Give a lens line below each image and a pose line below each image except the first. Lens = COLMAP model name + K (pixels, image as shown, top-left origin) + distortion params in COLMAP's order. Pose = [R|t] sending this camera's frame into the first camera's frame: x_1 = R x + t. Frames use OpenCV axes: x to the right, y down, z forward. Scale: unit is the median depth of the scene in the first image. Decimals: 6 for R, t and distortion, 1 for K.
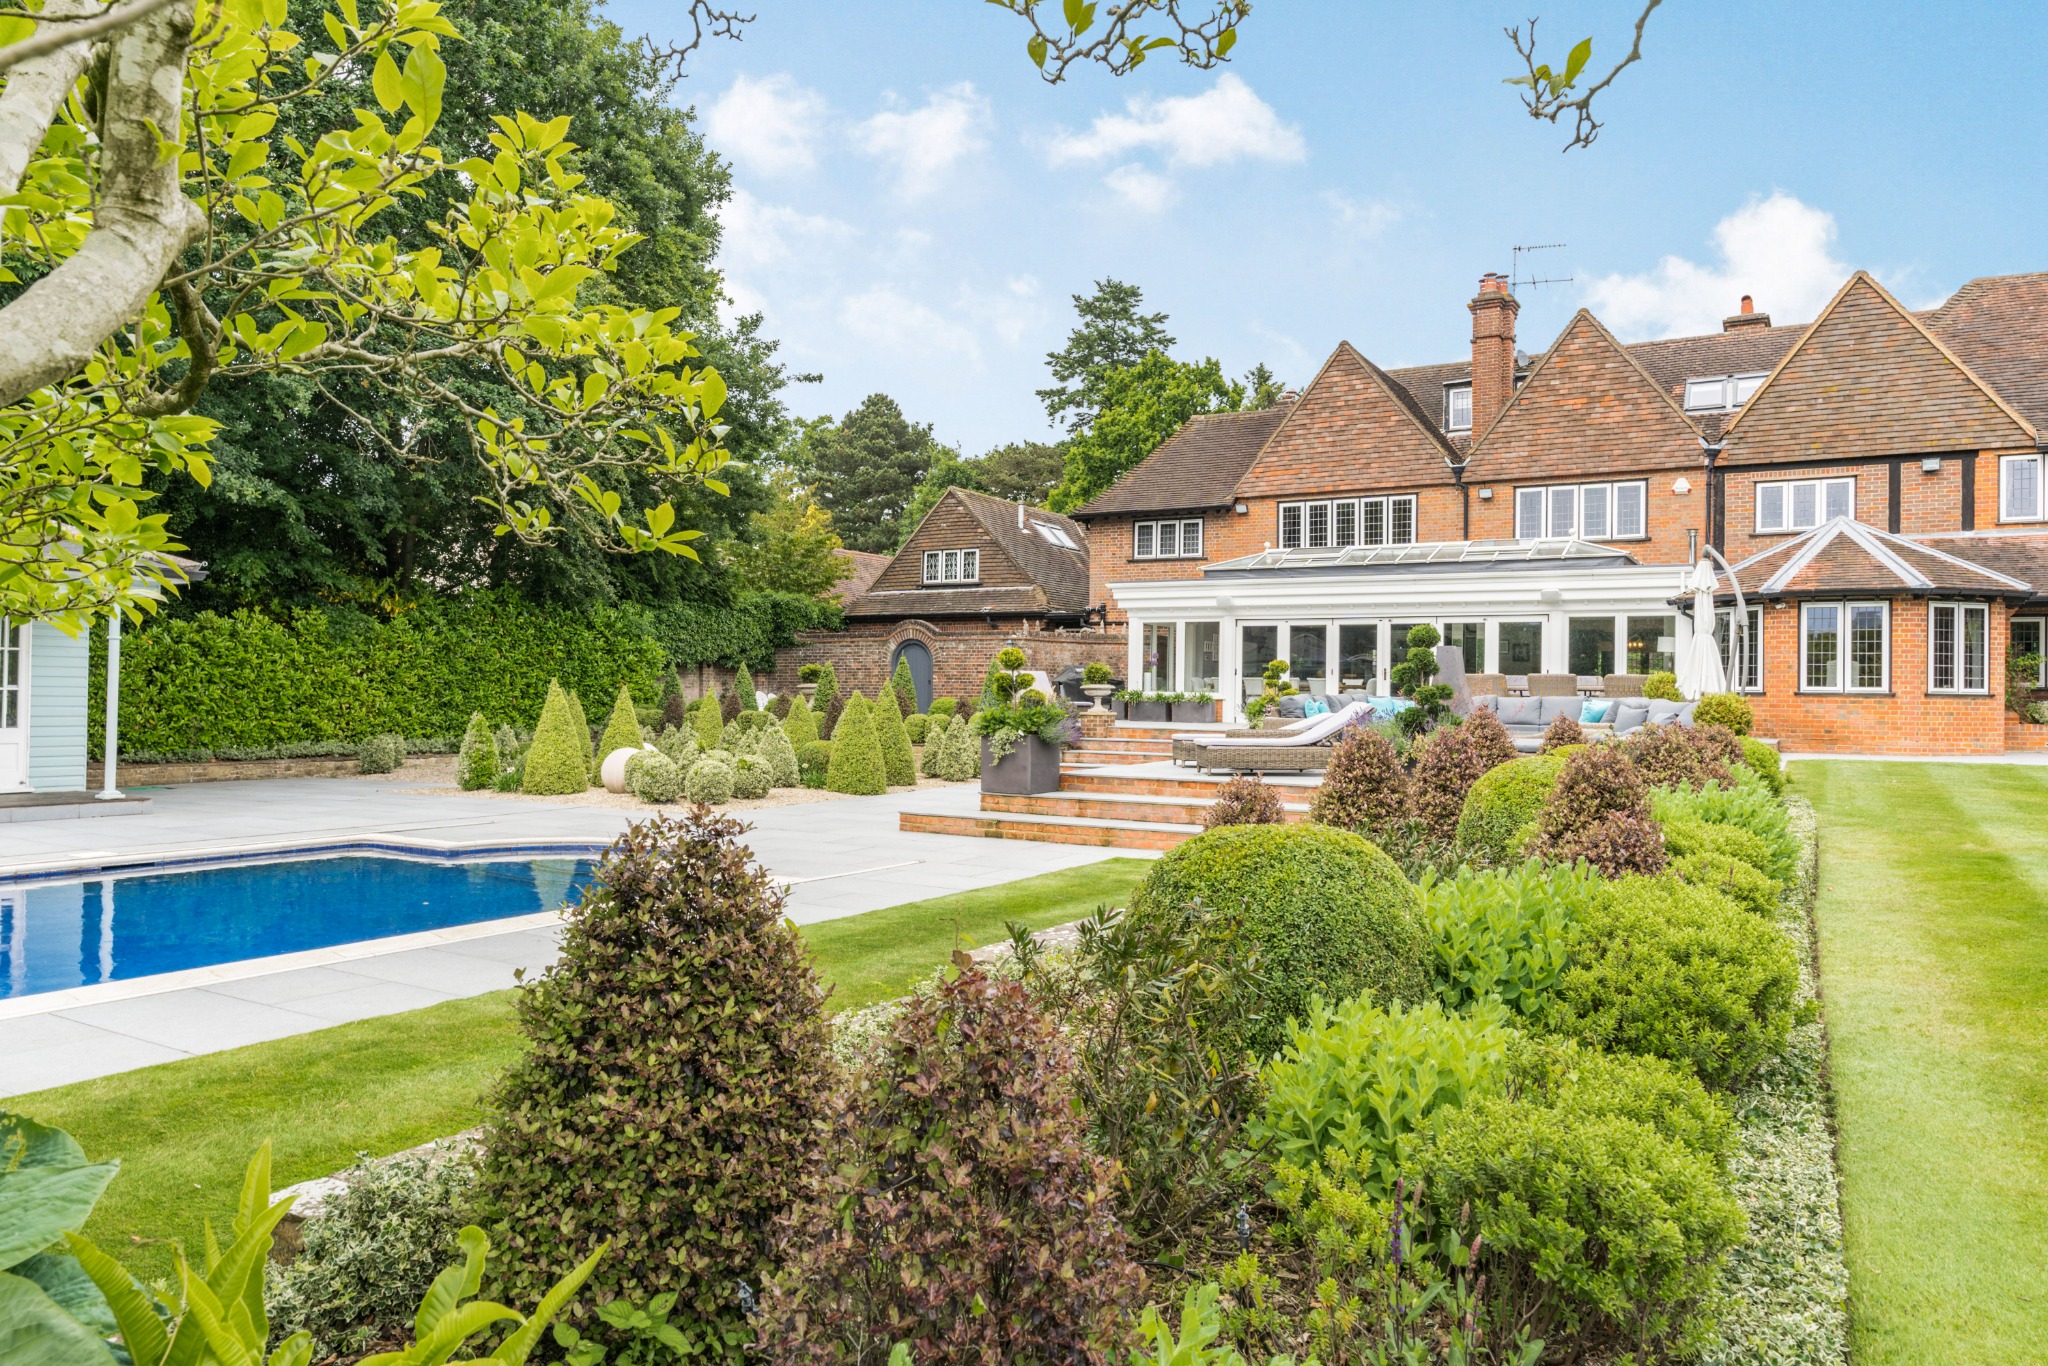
lens RADIAL K [[1345.2, 0, 1024.0], [0, 1345.2, 683.0], [0, 0, 1]] dist [-0.002246, 0.000188]
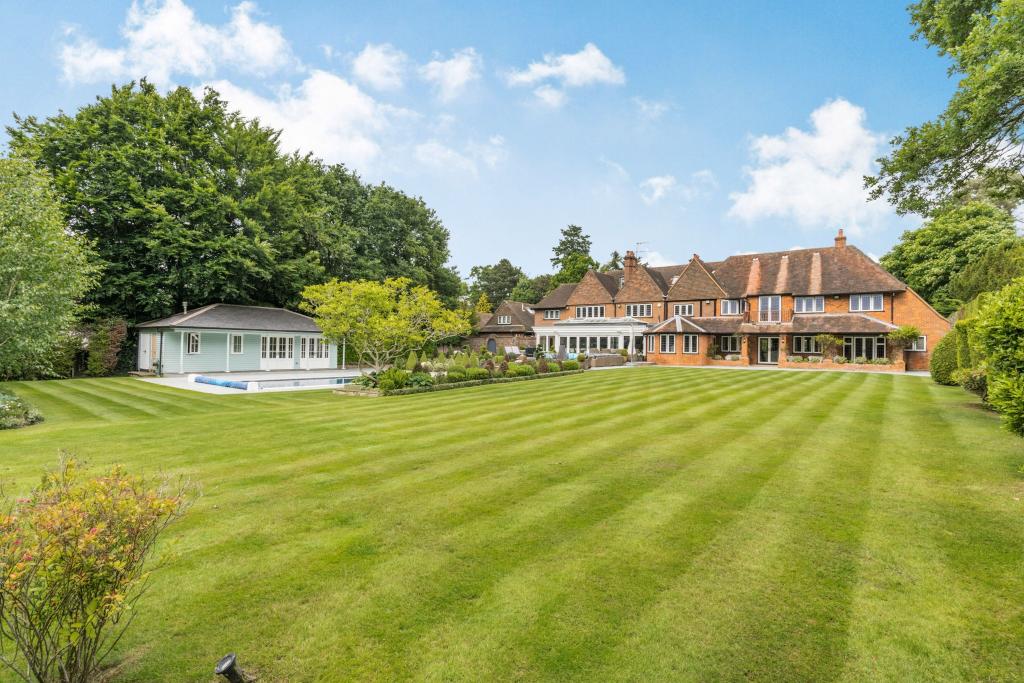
lens RADIAL K [[494.2, 0, 512.0], [0, 494.2, 341.5], [0, 0, 1]] dist [-0.000594, -0.000042]
pose [[0.991831, 0.002181, -0.127538, 0.194060], [-0.002965, 0.999978, -0.005957, -0.014750], [0.127522, 0.006286, 0.991816, -0.585974]]
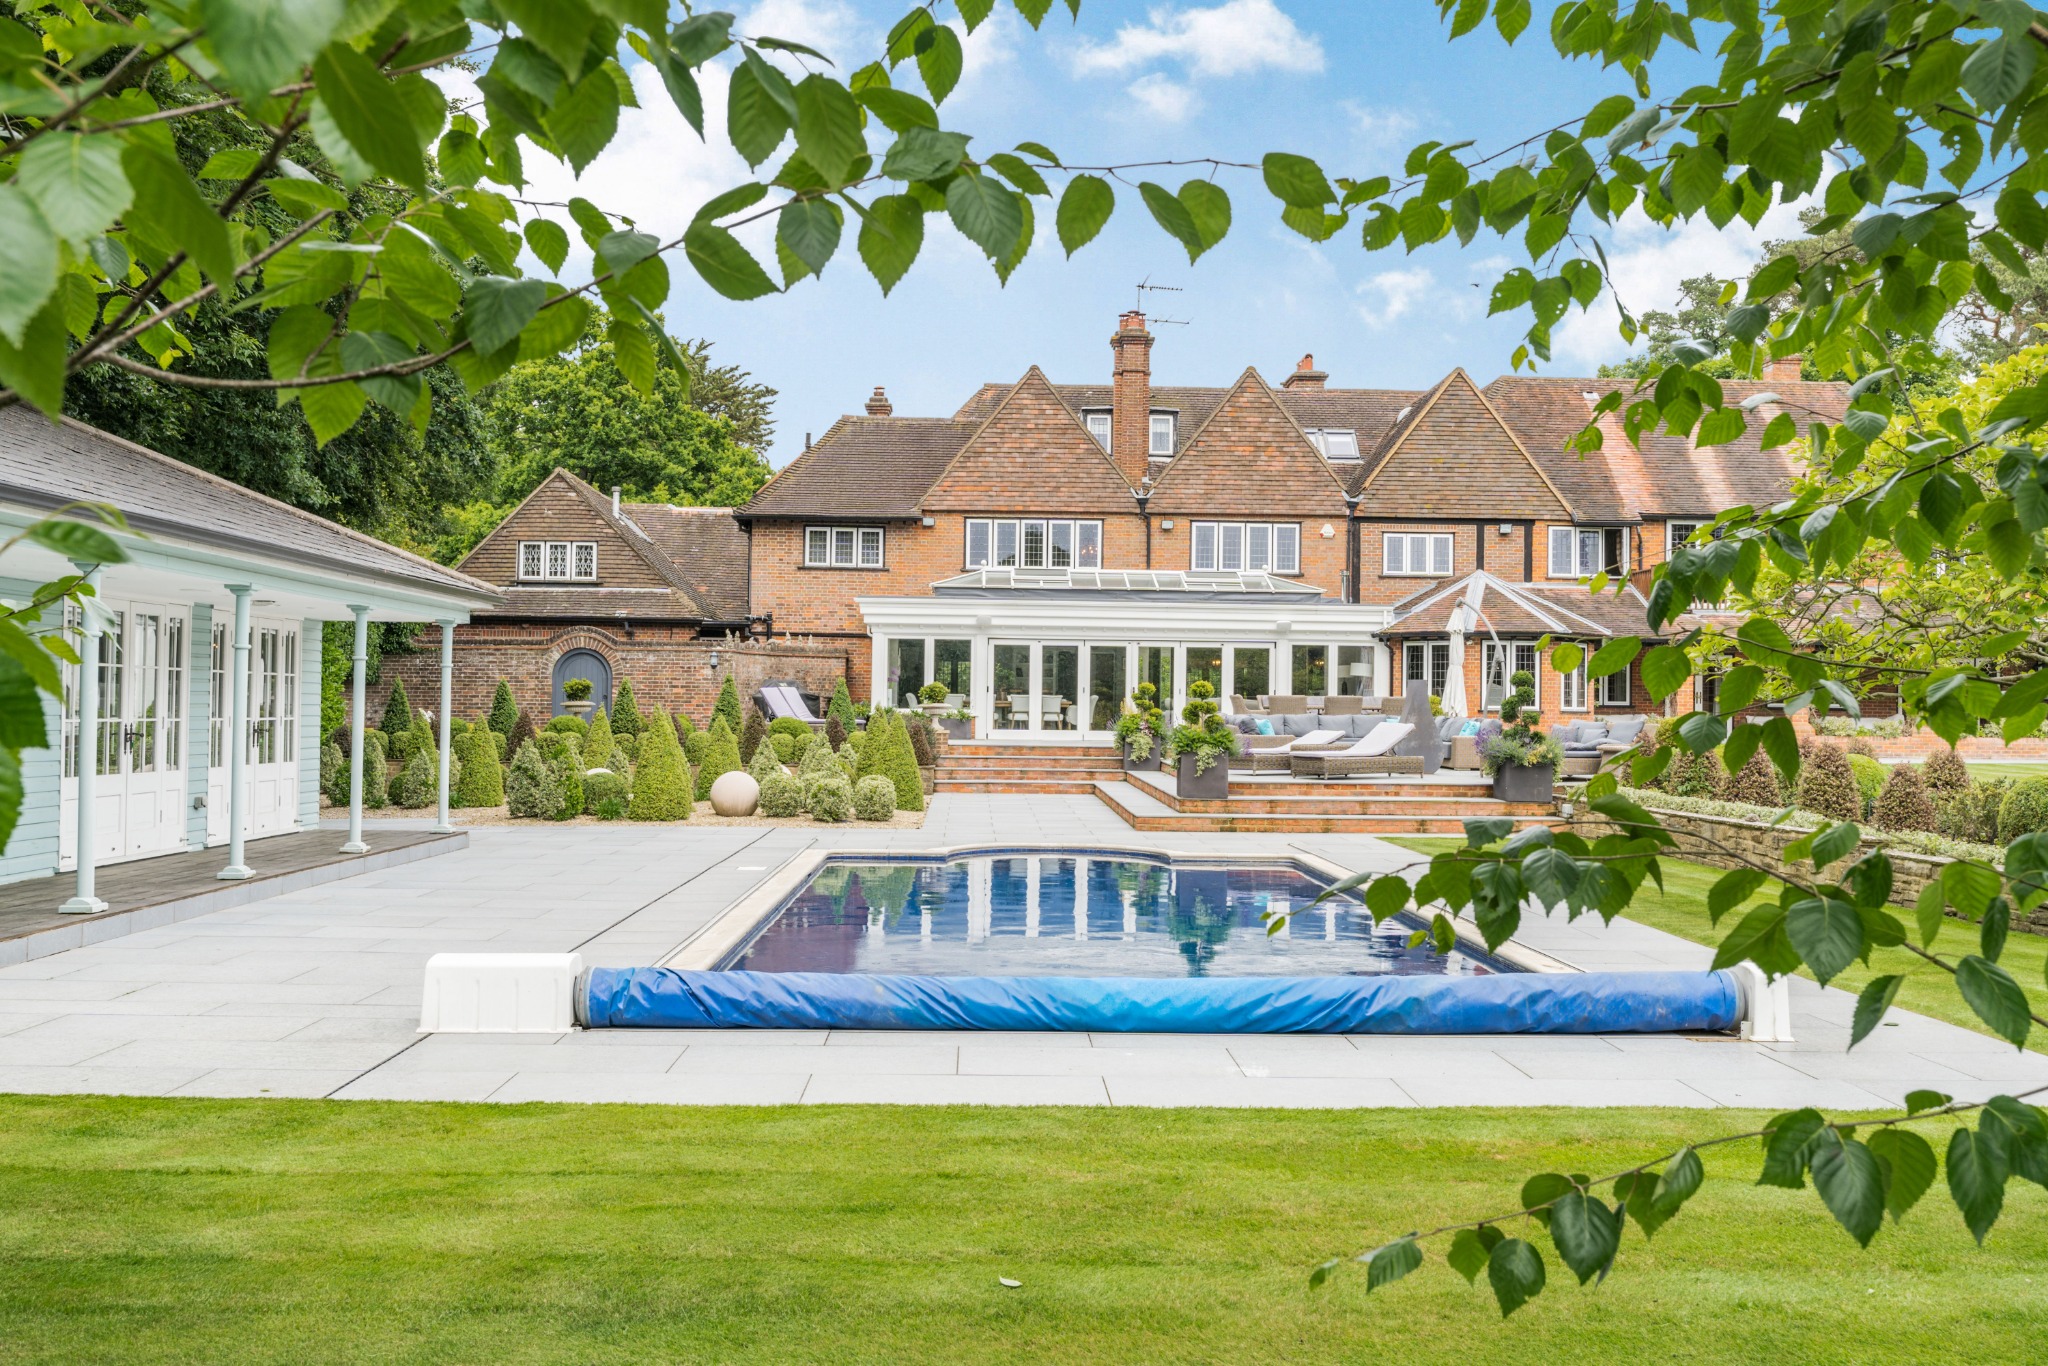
lens RADIAL K [[1792.5, 0, 1024.0], [0, 1792.5, 683.0], [0, 0, 1]] dist [0.000772, -0.000104]
pose [[0.844172, 0.004788, 0.536052, -0.499111], [-0.004519, 0.999988, -0.001815, -0.009857], [-0.536054, -0.000891, 0.844183, -0.148511]]
